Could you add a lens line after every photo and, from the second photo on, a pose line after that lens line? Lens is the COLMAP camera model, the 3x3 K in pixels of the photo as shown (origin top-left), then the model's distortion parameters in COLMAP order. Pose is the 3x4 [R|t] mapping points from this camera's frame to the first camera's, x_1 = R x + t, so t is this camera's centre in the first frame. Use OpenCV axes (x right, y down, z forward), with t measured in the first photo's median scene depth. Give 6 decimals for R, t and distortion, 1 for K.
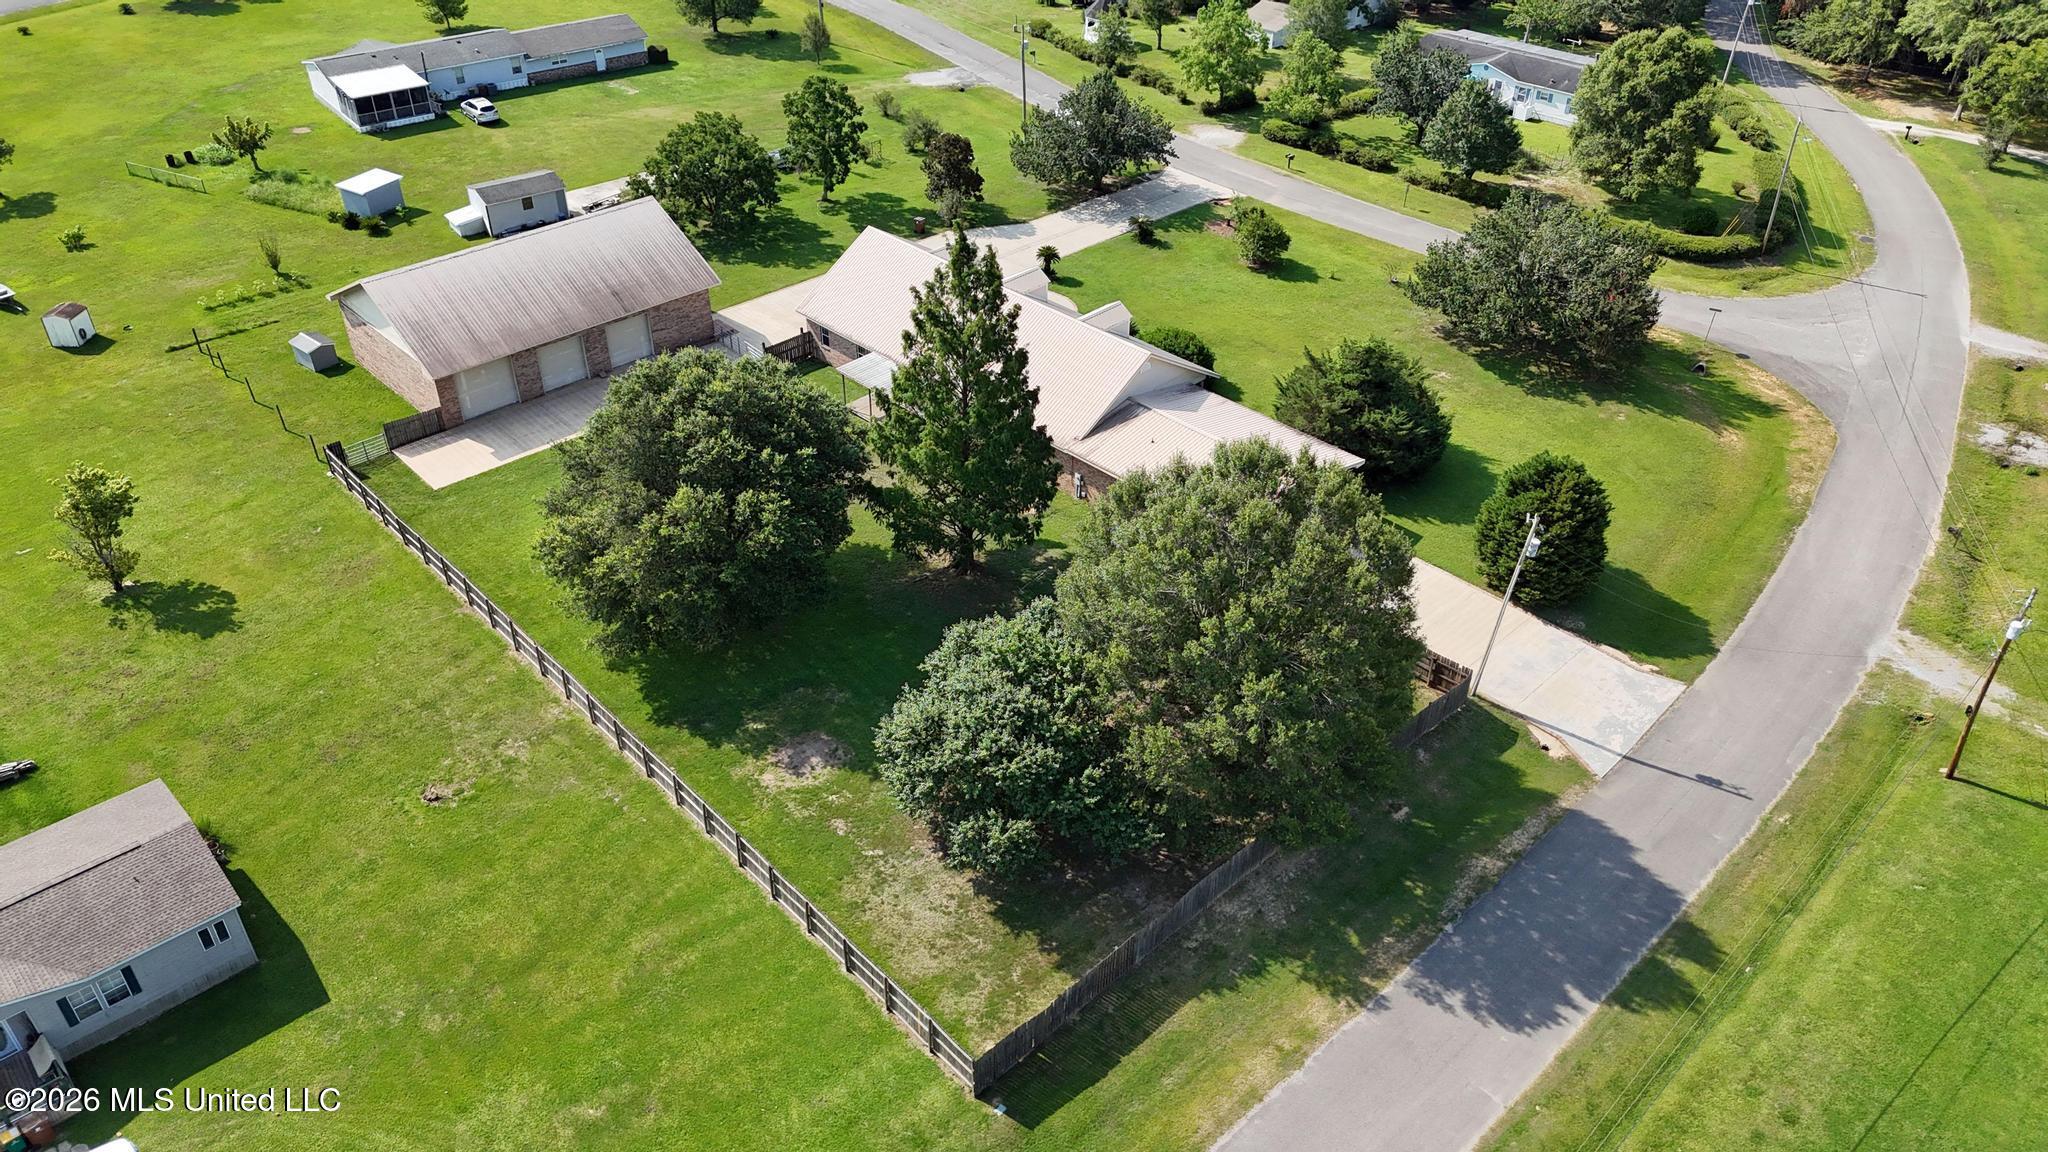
lens RADIAL K [[1506.6, 0, 1024.1], [0, 1506.6, 577.5], [0, 0, 1]] dist [0.055441, -0.041549]
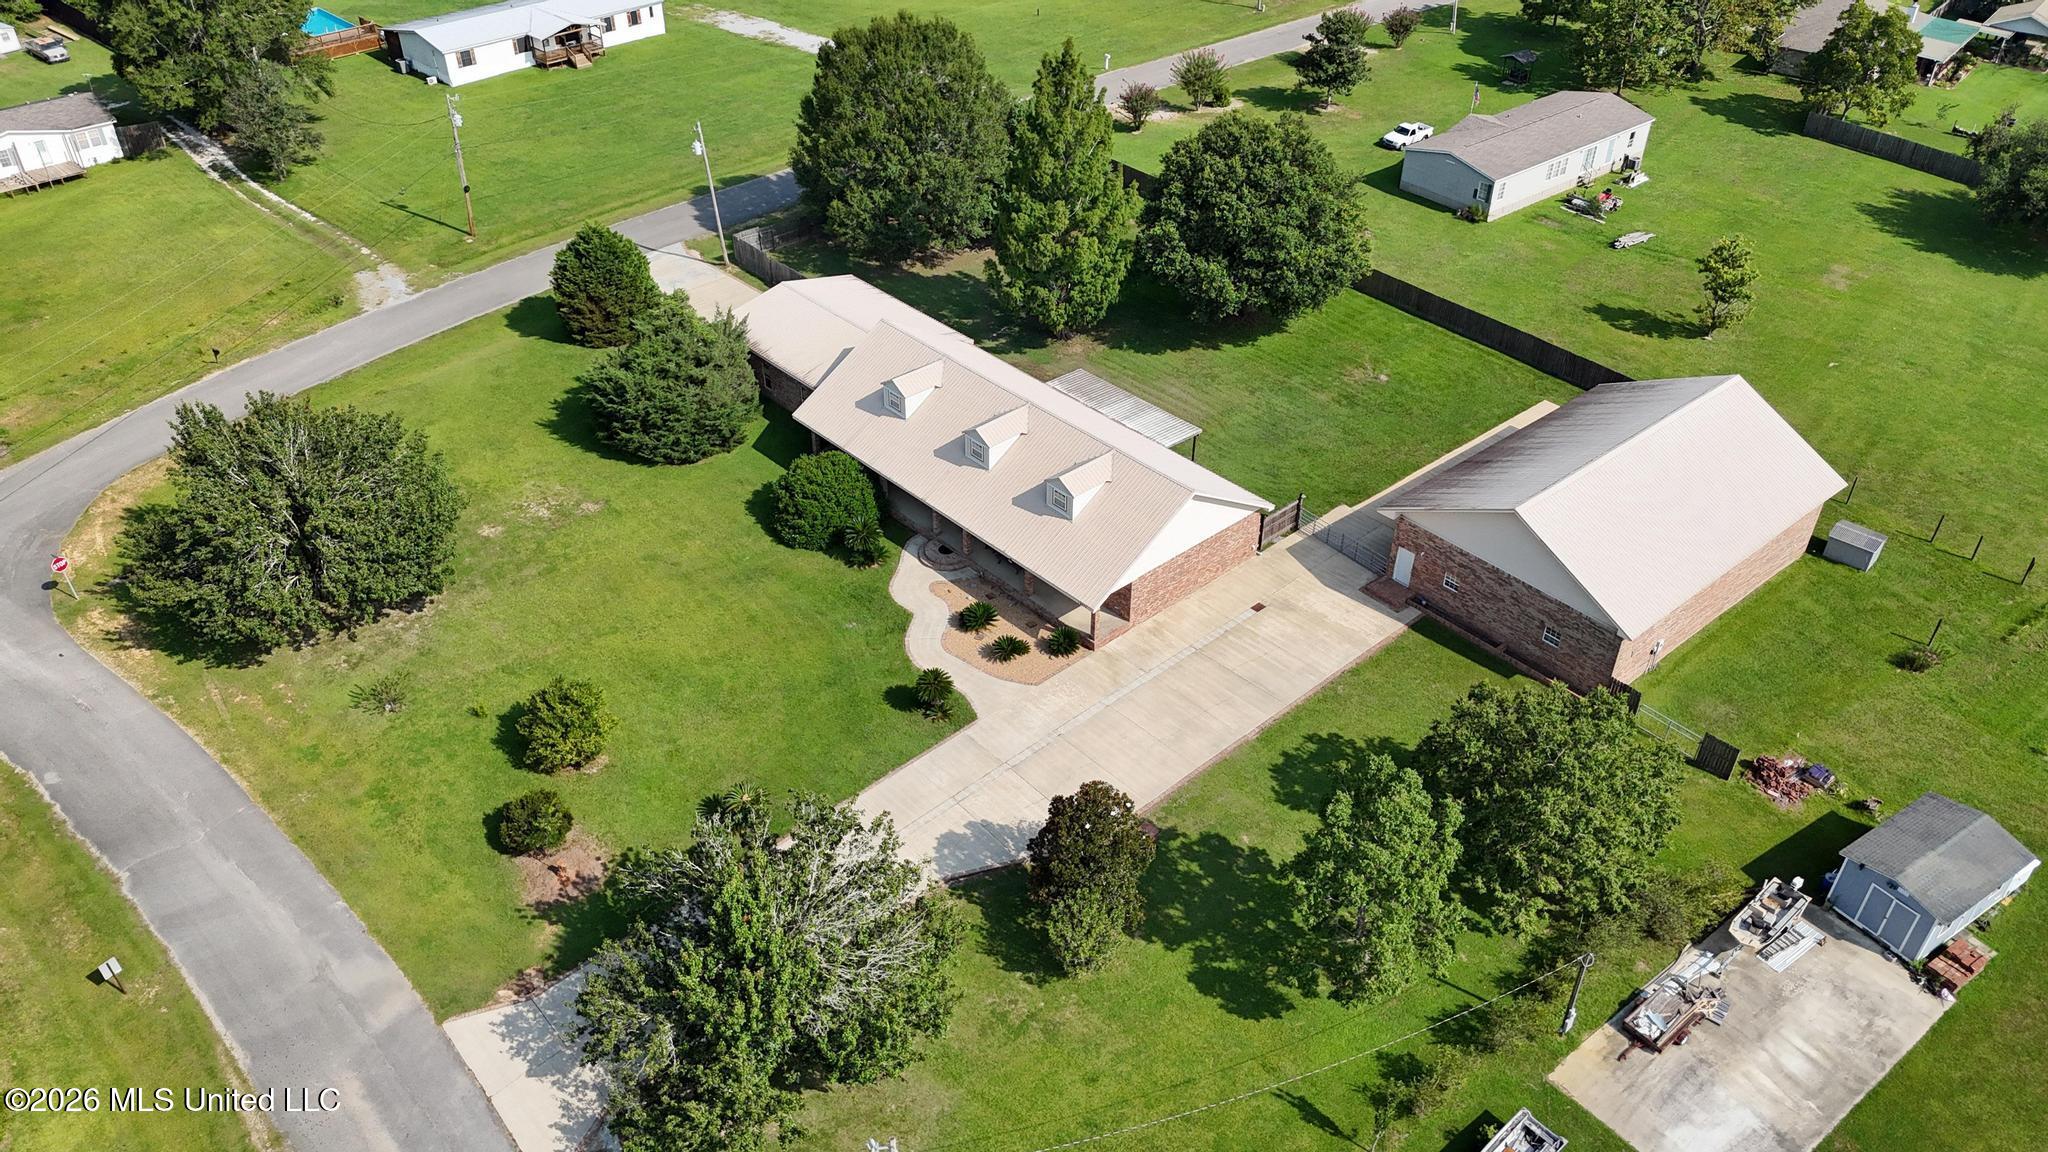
lens RADIAL K [[1506.6, 0, 1029.2], [0, 1506.6, 579.0], [0, 0, 1]] dist [0.055441, -0.041549]
pose [[-0.998652, -0.043586, 0.028171, -0.043517], [0.013448, 0.306956, 0.951629, -0.896226], [-0.050125, 0.950725, -0.305956, 1.240658]]
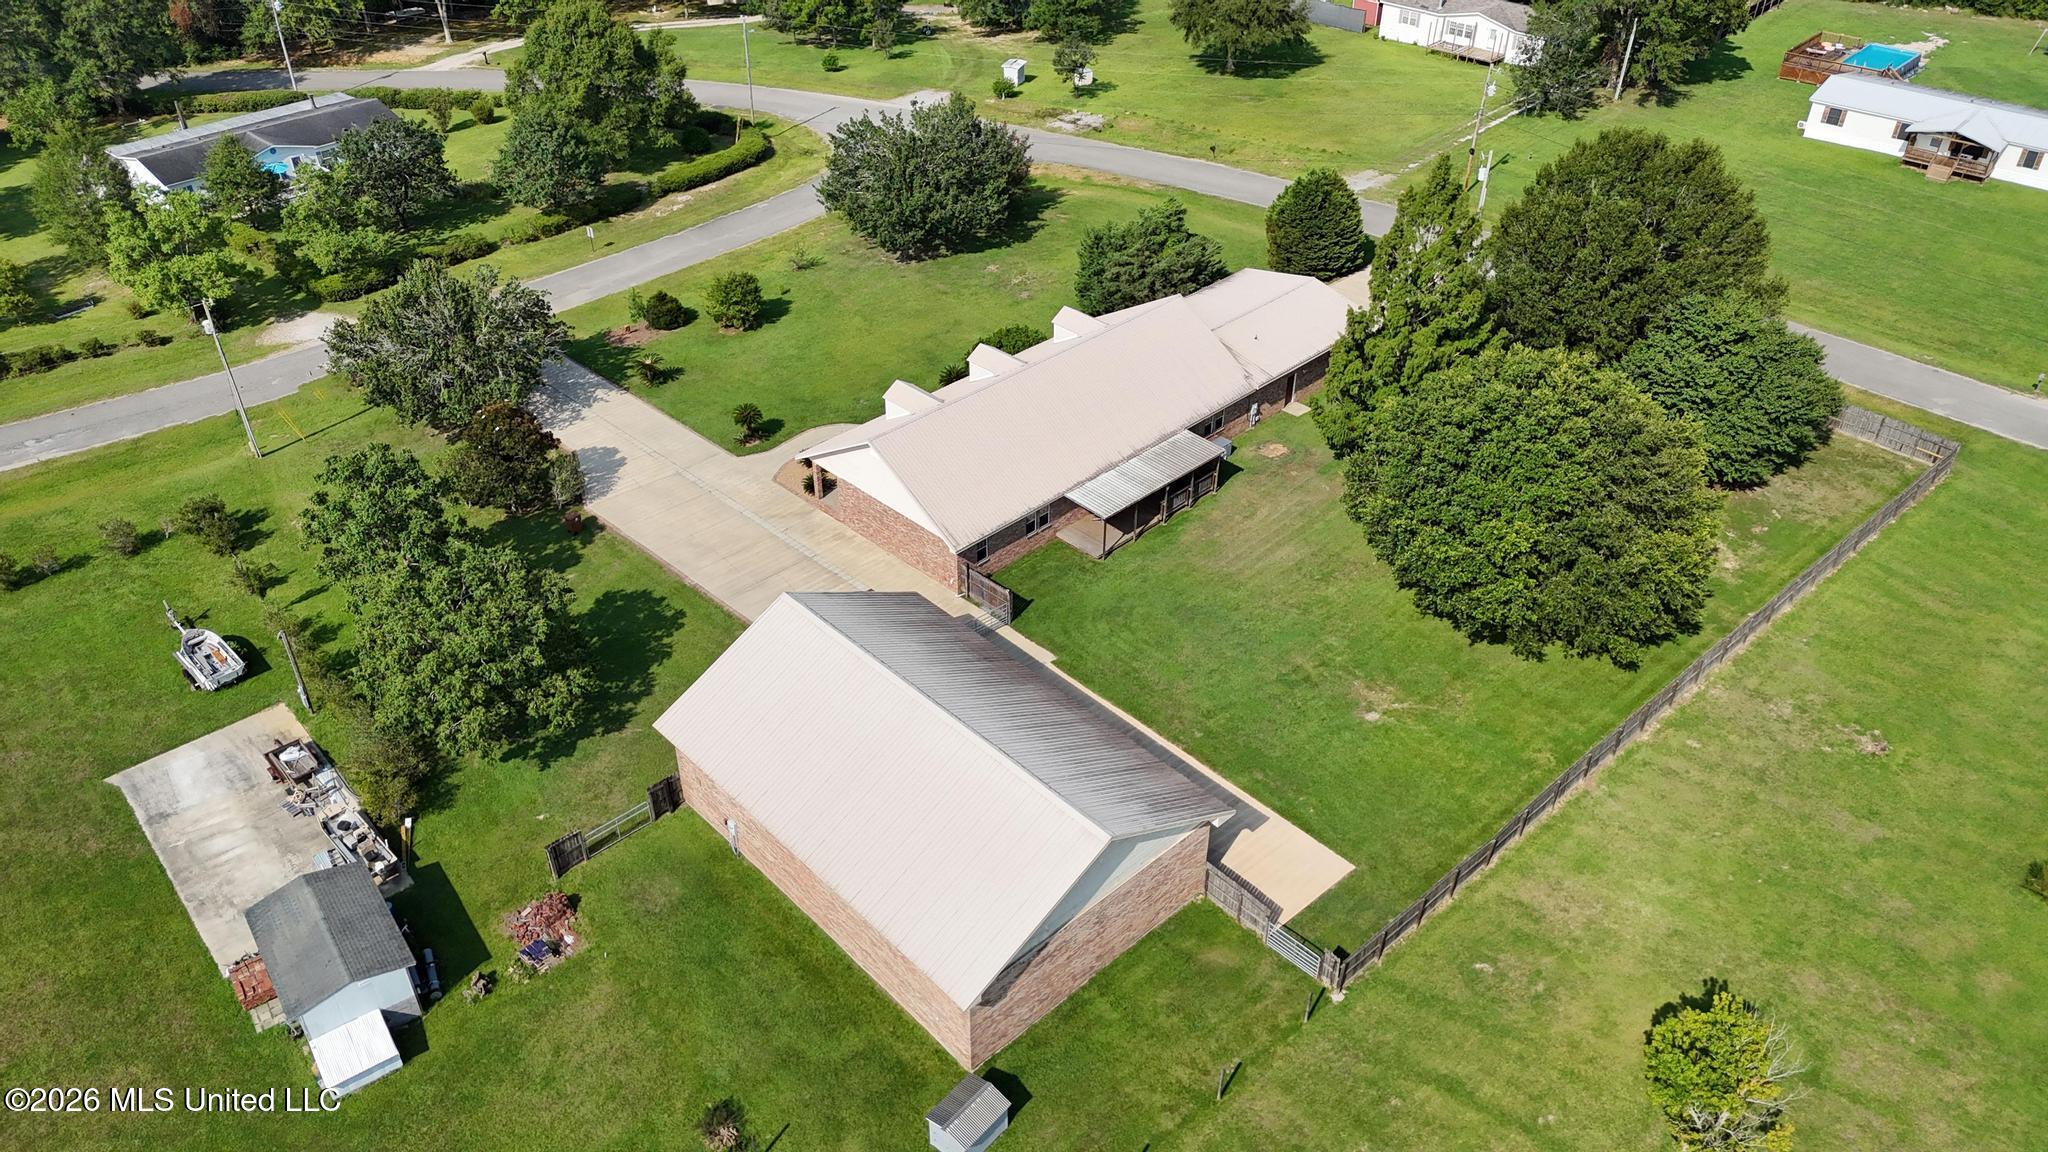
lens RADIAL K [[1506.6, 0, 1024.7], [0, 1506.6, 581.1], [0, 0, 1]] dist [0.055441, -0.041549]
pose [[0.008266, -0.598578, 0.801022, -0.750665], [0.581500, 0.654557, 0.483129, -0.501071], [-0.813504, 0.461801, 0.353484, 0.677703]]
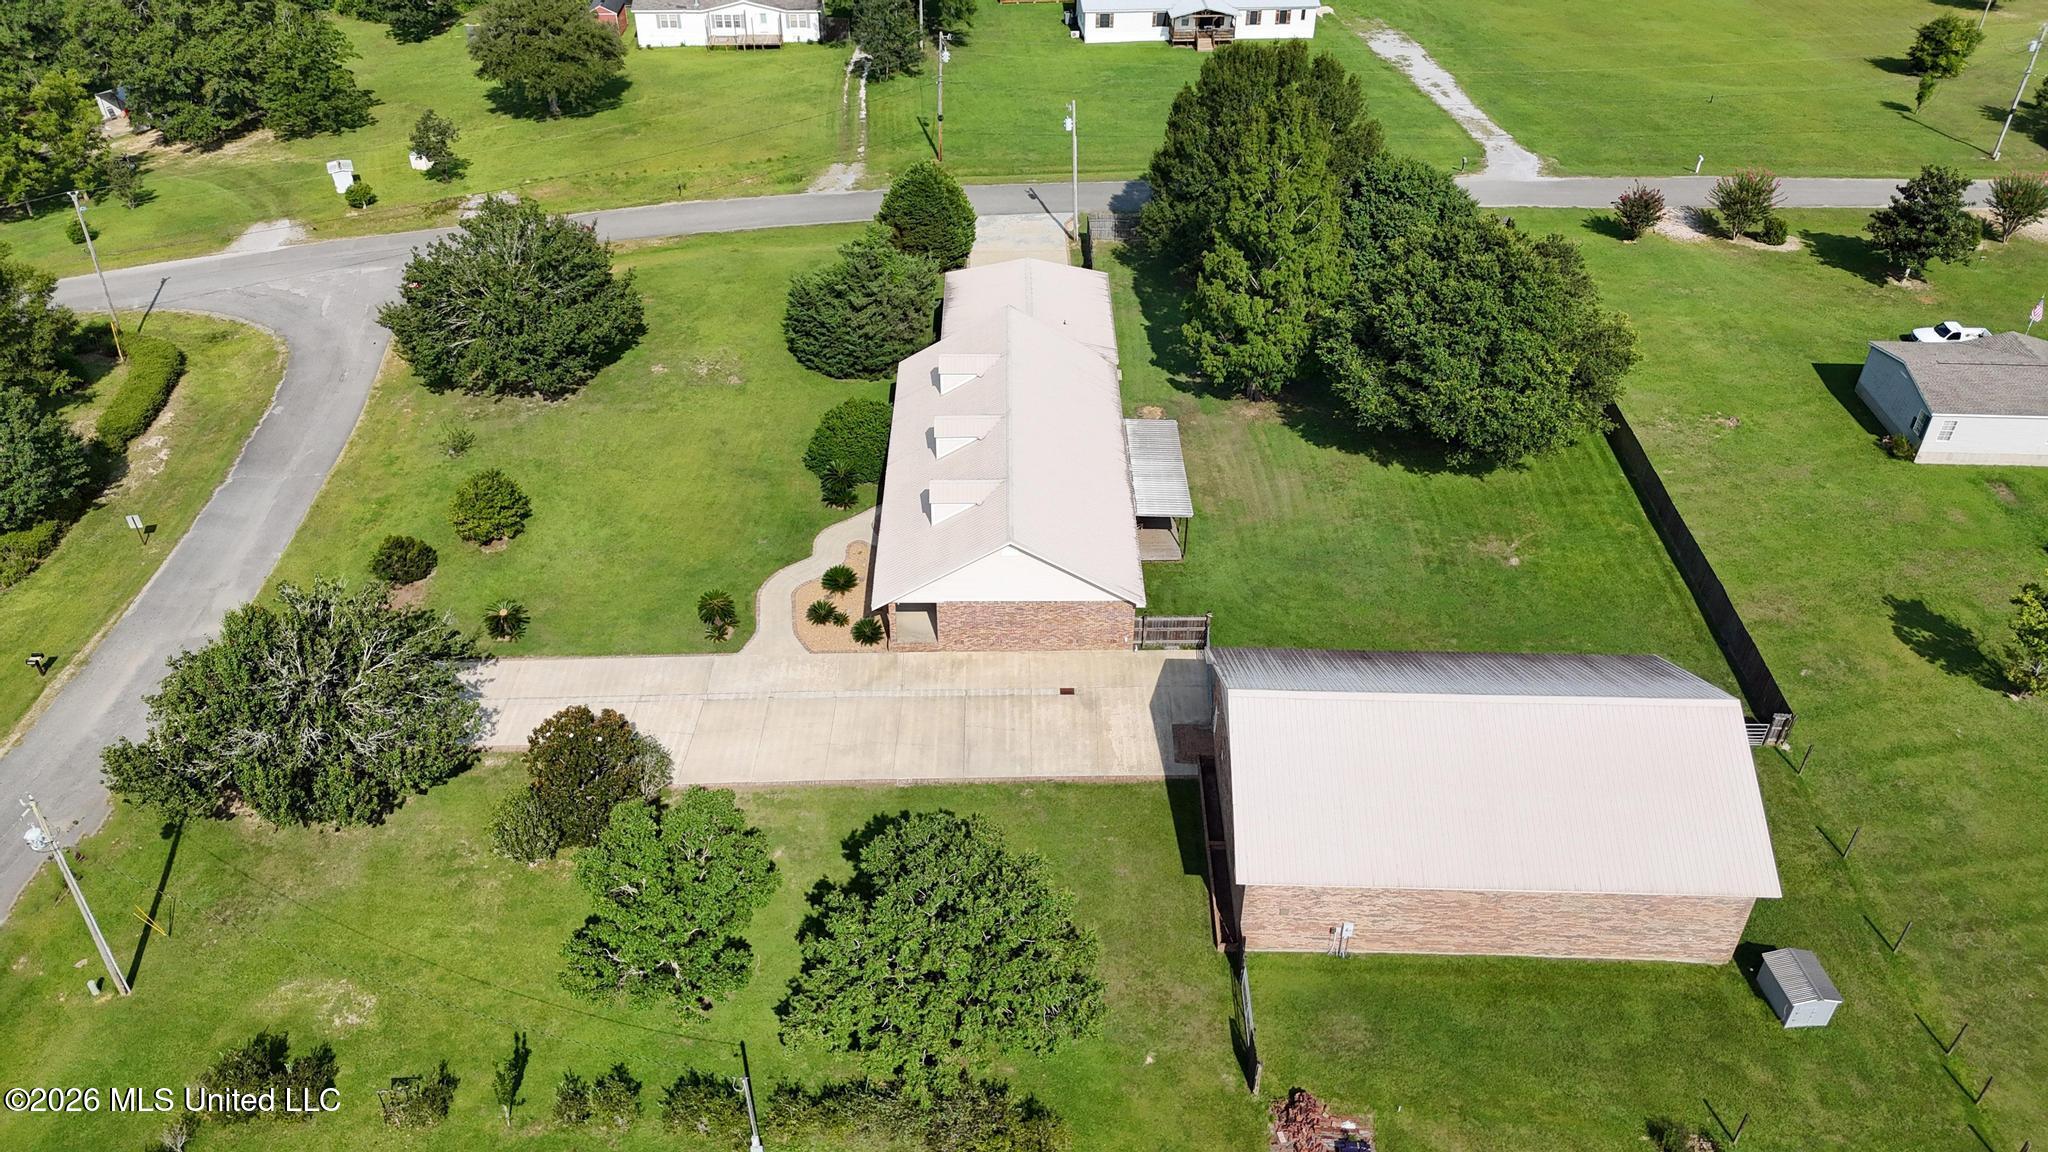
lens RADIAL K [[1506.6, 0, 1027.5], [0, 1506.6, 577.0], [0, 0, 1]] dist [0.055441, -0.041549]
pose [[-0.713251, -0.426122, 0.556501, -0.494289], [0.398002, 0.407321, 0.822000, -0.779723], [-0.576947, 0.807780, -0.120925, 1.069547]]
